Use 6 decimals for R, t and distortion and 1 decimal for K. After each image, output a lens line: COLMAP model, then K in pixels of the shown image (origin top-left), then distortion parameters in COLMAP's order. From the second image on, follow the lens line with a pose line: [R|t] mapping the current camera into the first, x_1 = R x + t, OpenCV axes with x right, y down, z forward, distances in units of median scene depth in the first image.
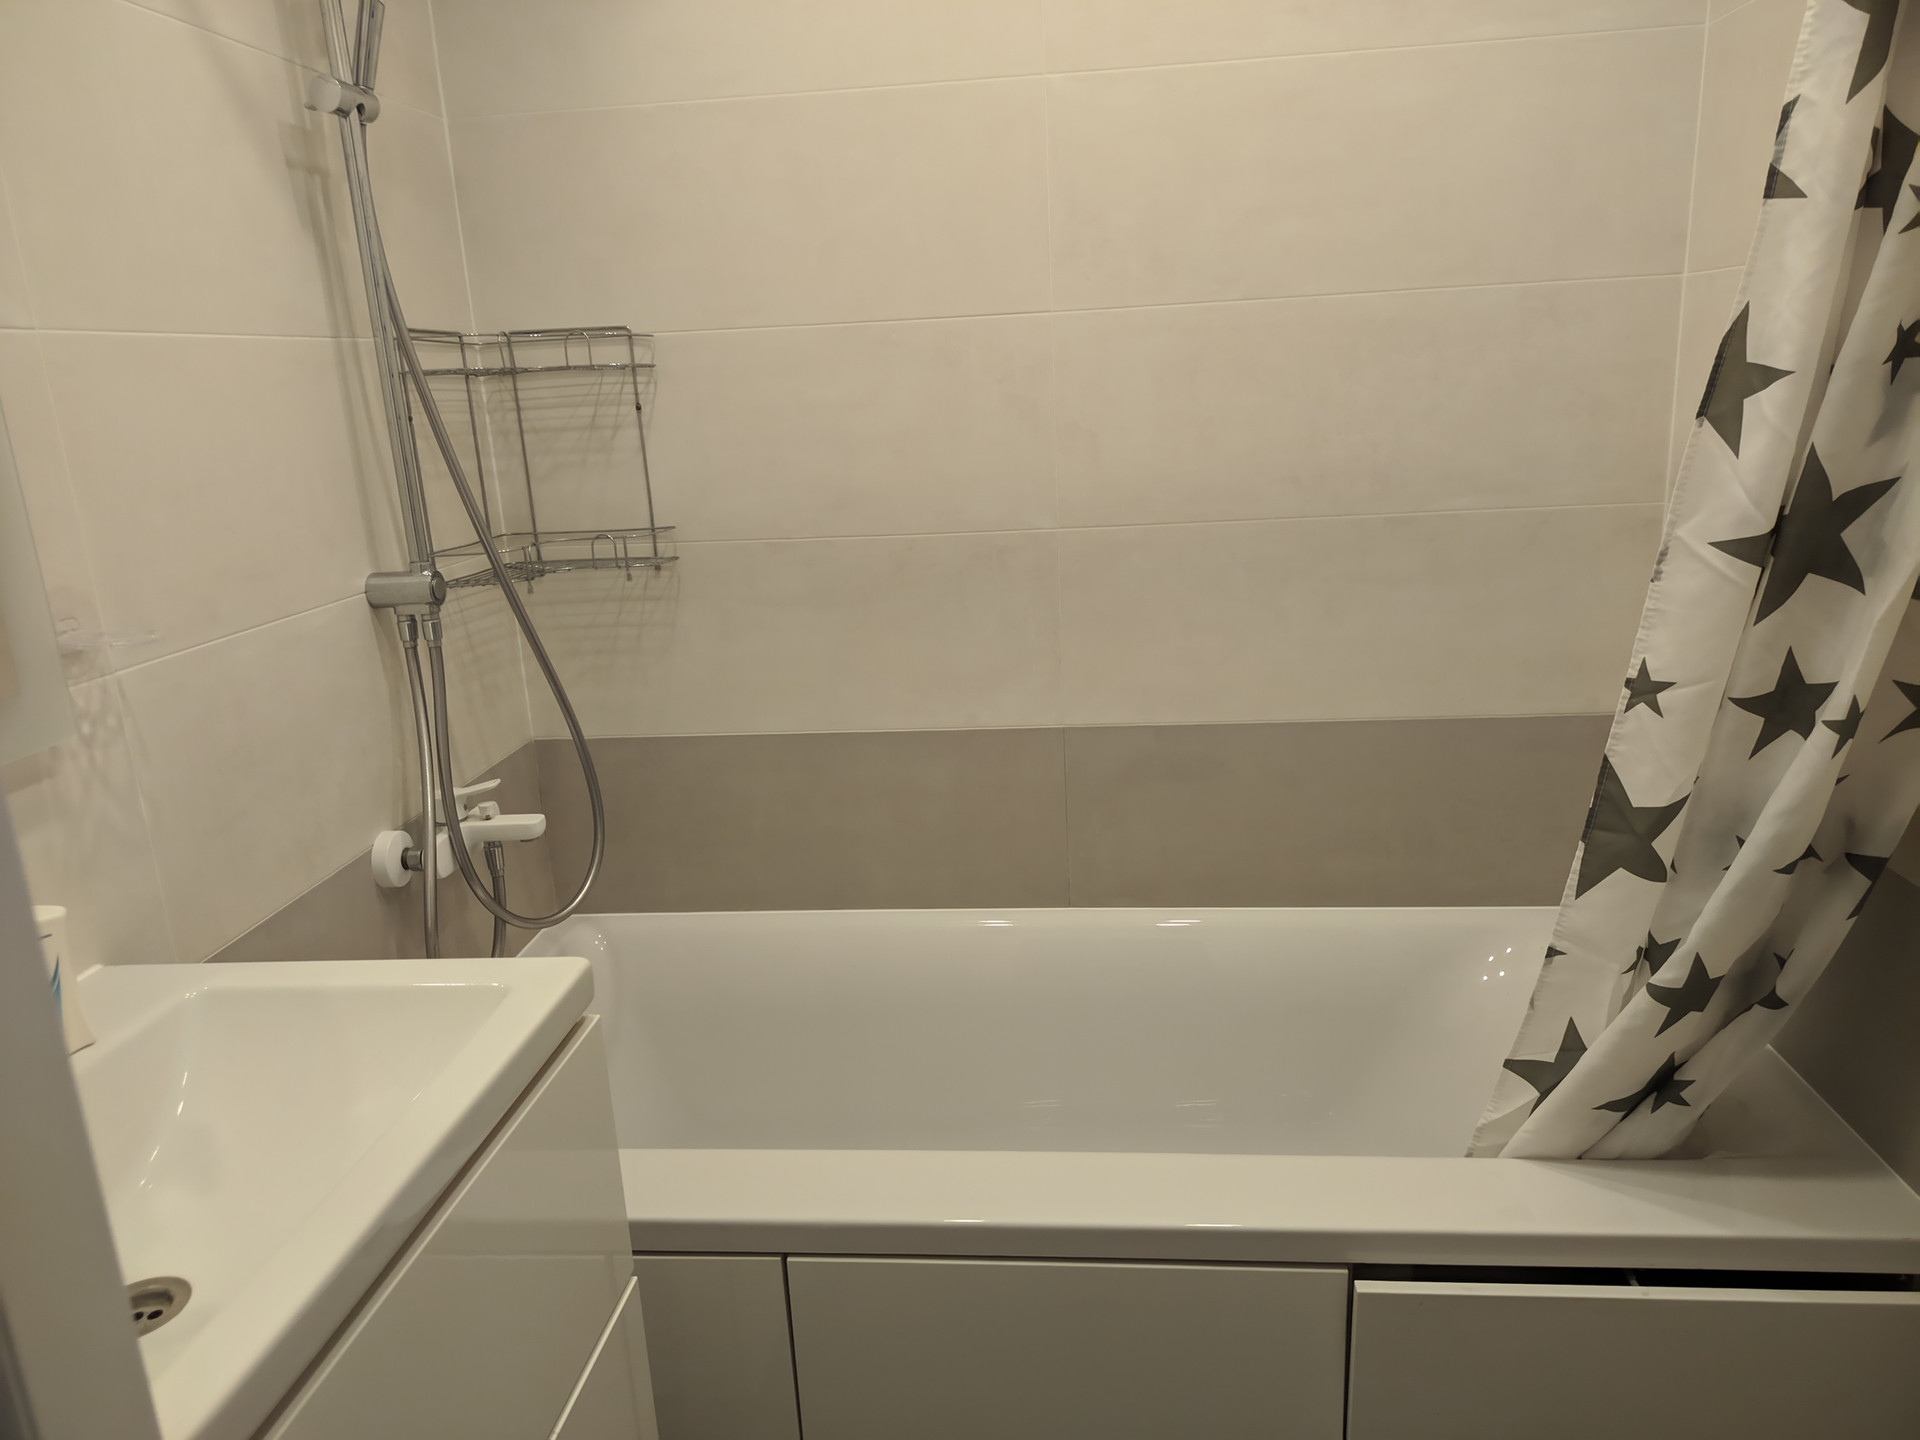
lens RADIAL K [[1349.9, 0, 955.6], [0, 1349.9, 726.2], [0, 0, 1]] dist [0.034294, -0.028548]
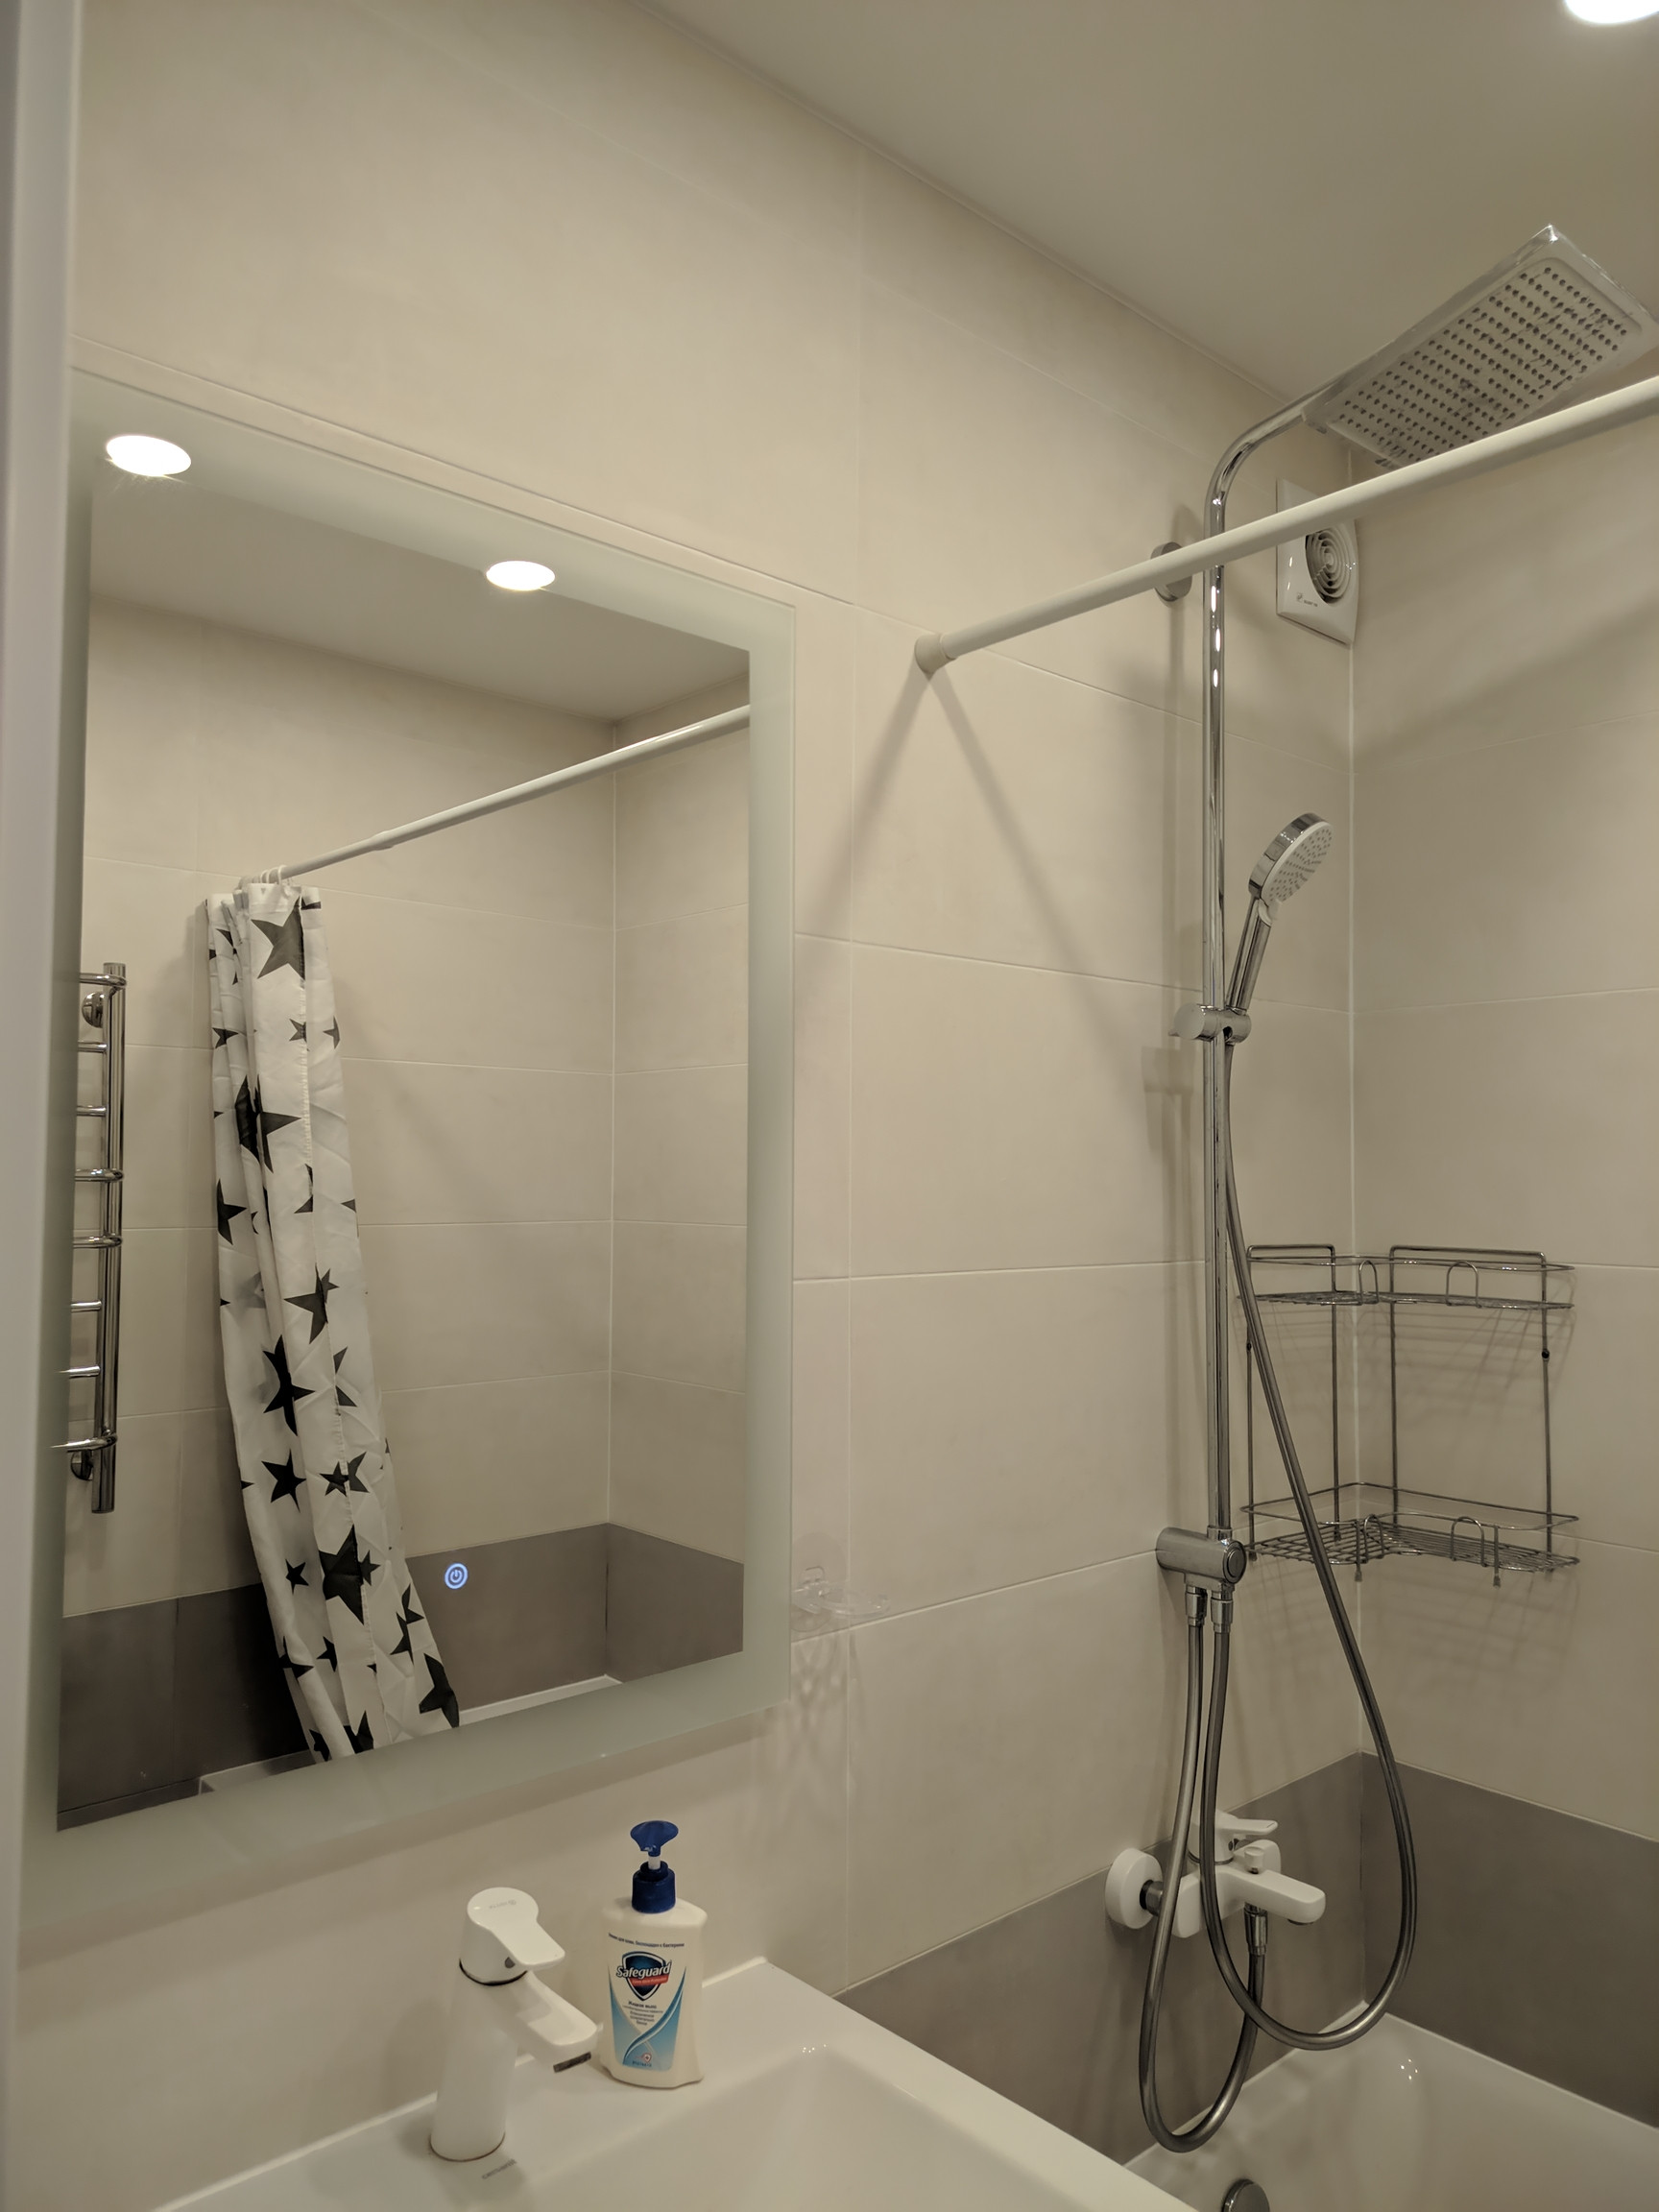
lens RADIAL K [[1548.1, 0, 827.6], [0, 1548.1, 1110.5], [0, 0, 1]] dist [0.058387, -0.063657]
pose [[0.735935, 0.025511, -0.676571, 0.072559], [-0.214816, 0.956456, -0.197600, -0.122748], [0.642070, 0.290759, 0.709370, 0.082903]]
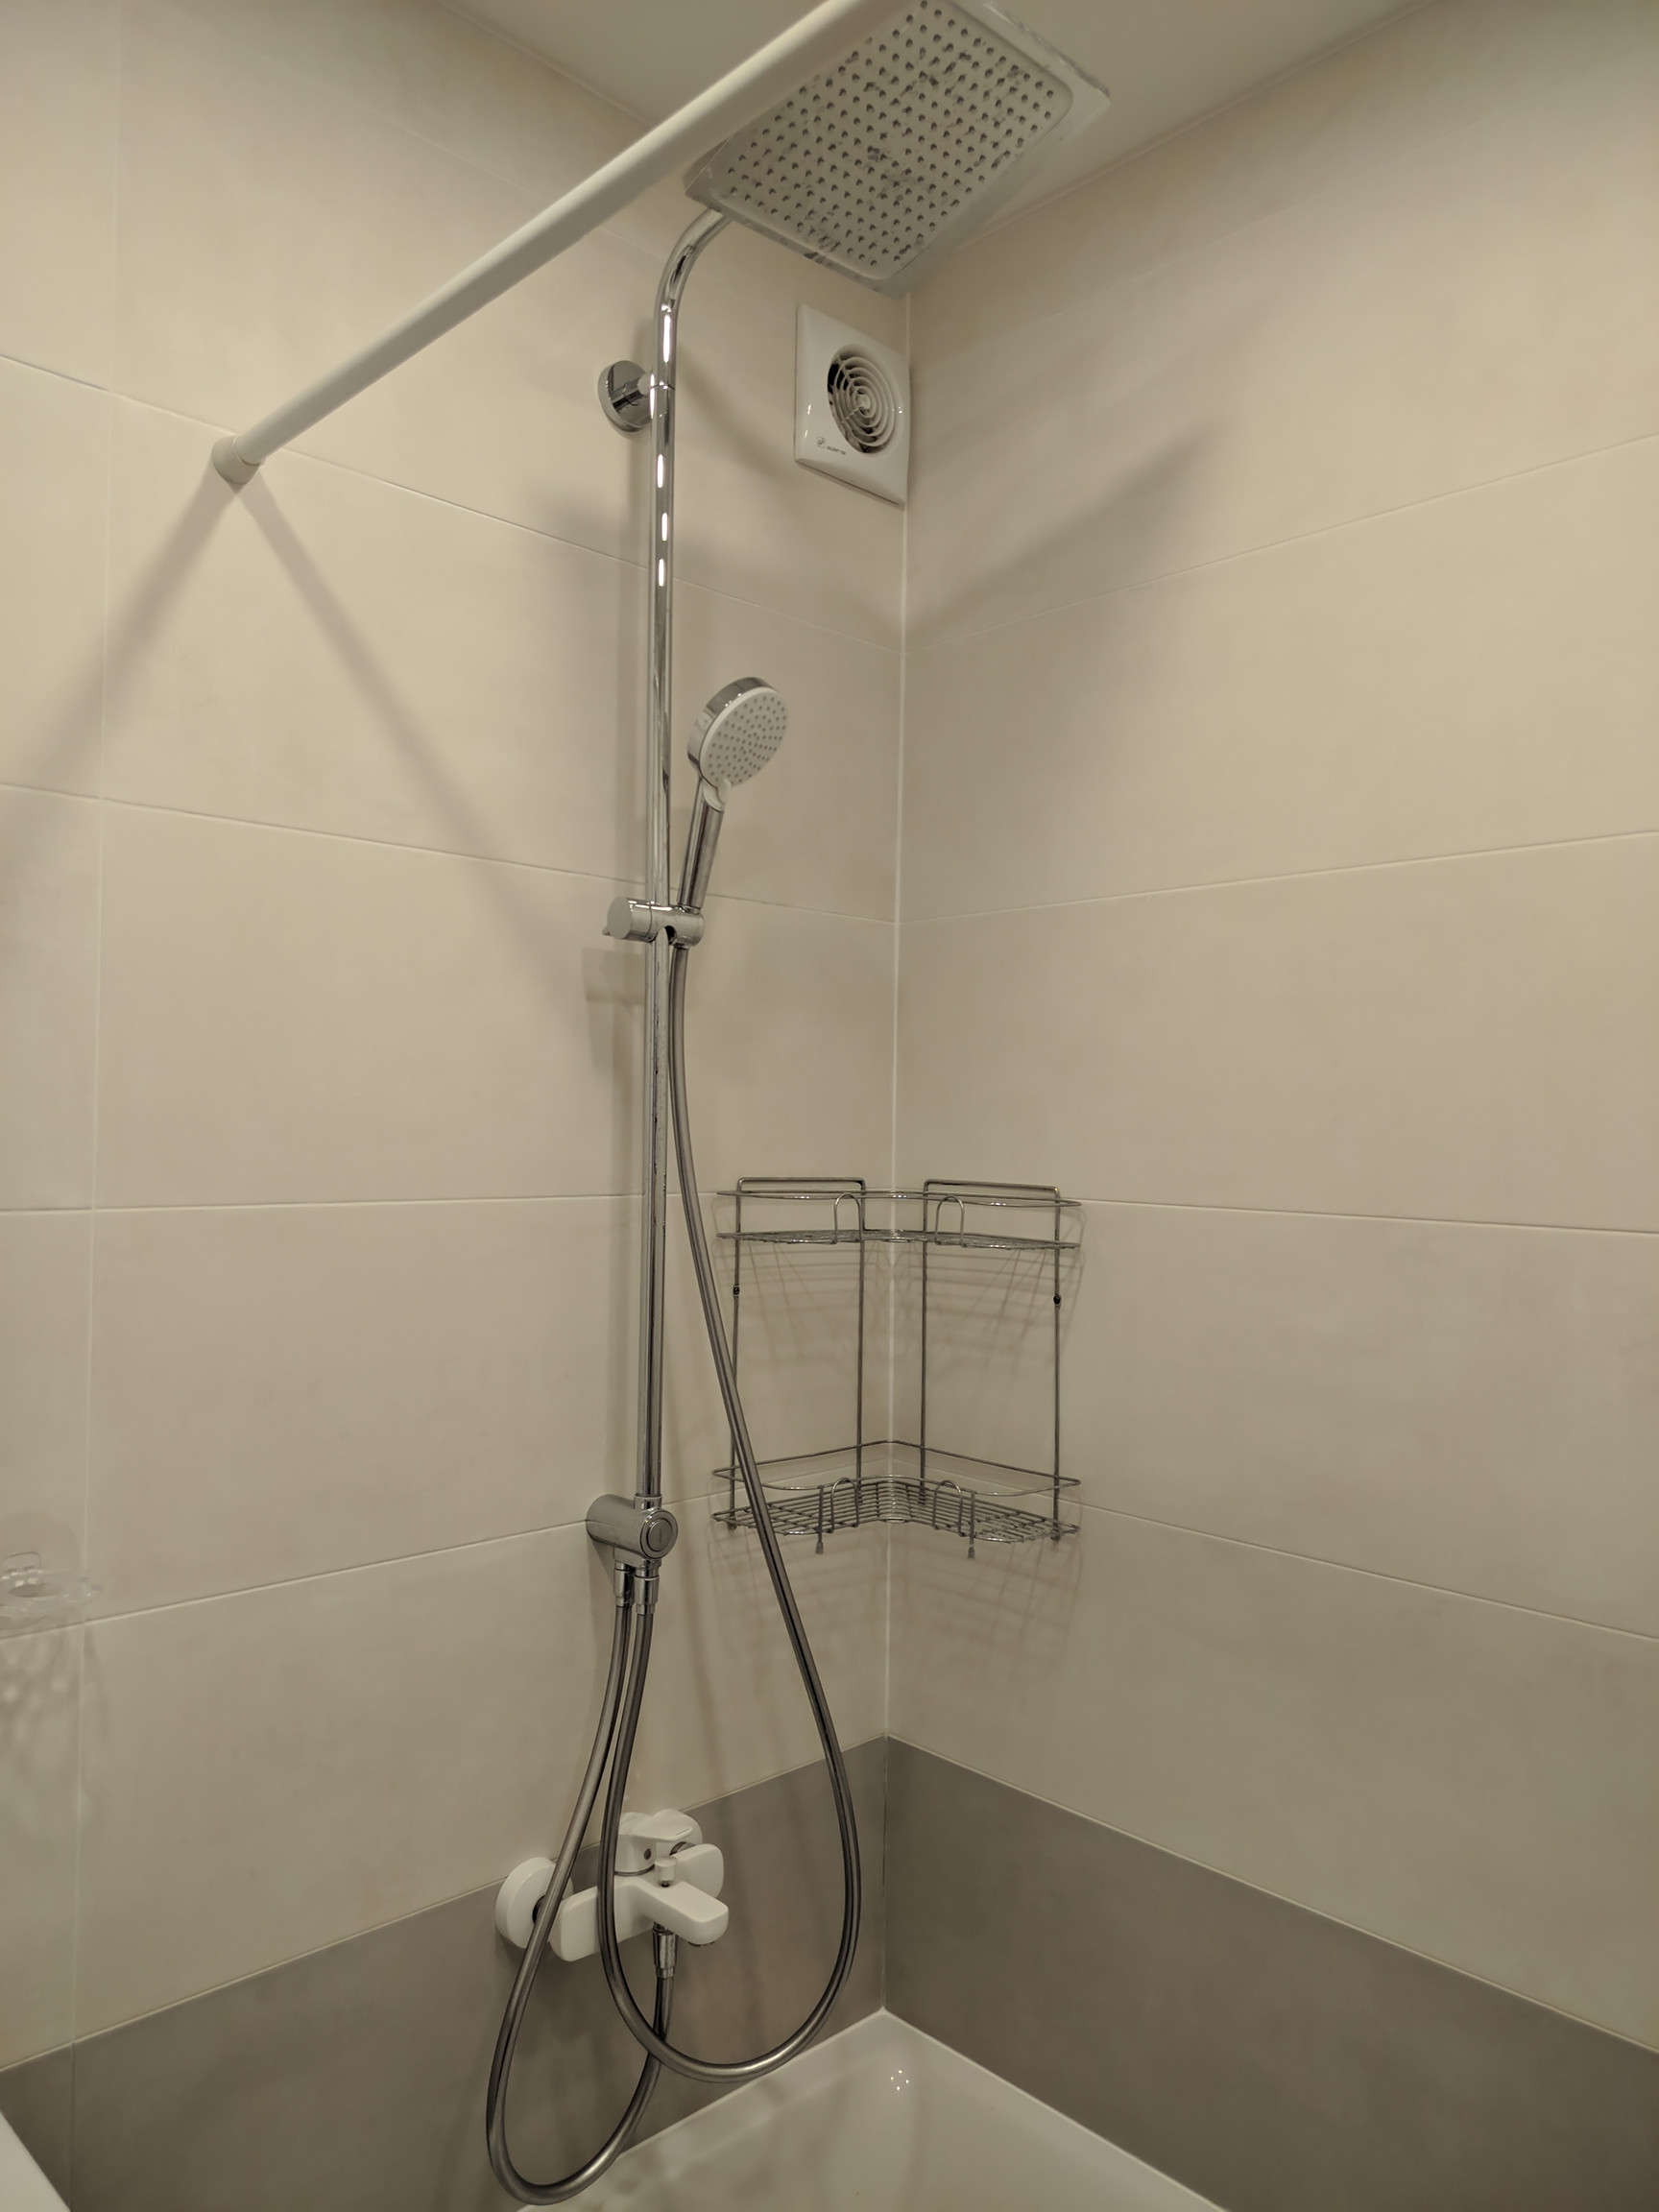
lens RADIAL K [[1533.6, 0, 823.2], [0, 1533.6, 1105.8], [0, 0, 1]] dist [0.074380, -0.096114]
pose [[0.755354, 0.053633, -0.653118, 0.212351], [-0.218968, 0.960018, -0.174409, -0.195614], [0.617651, 0.274752, 0.736898, 0.376838]]
